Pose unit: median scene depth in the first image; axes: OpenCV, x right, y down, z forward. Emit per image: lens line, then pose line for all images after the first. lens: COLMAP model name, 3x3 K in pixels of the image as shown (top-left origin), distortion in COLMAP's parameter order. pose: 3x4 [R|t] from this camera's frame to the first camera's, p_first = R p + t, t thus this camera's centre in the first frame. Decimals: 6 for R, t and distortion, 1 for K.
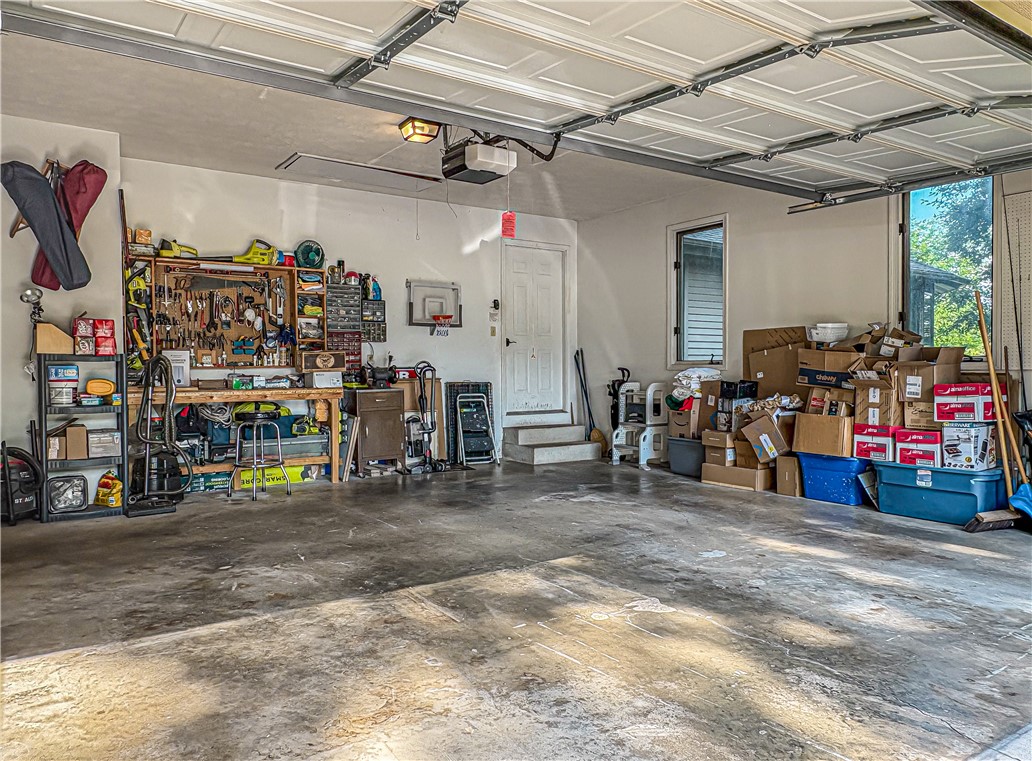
lens RADIAL K [[750.2, 0, 516.0], [0, 750.2, 380.5], [0, 0, 1]] dist [-0.003034, 0.006637]
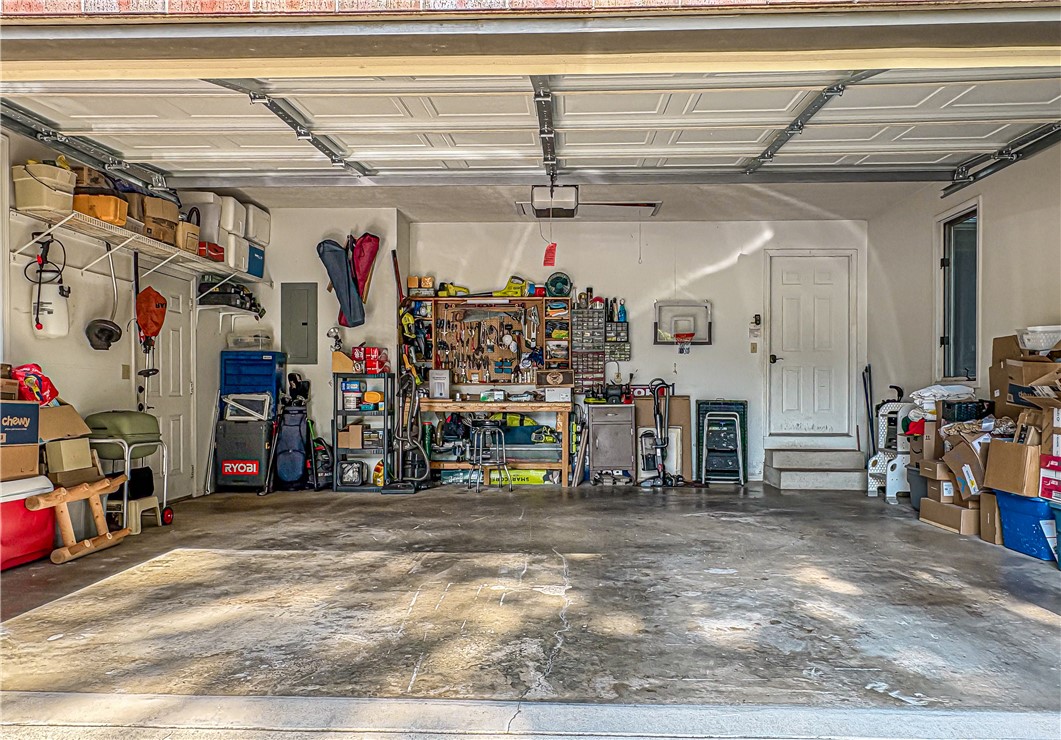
lens RADIAL K [[811.9, 0, 529.4], [0, 811.9, 395.0], [0, 0, 1]] dist [0.000945, 0.000155]
pose [[0.788964, 0.008169, -0.614385, 0.482764], [-0.017206, 0.999813, -0.008801, 0.011098], [0.614199, 0.017515, 0.788957, 0.007657]]
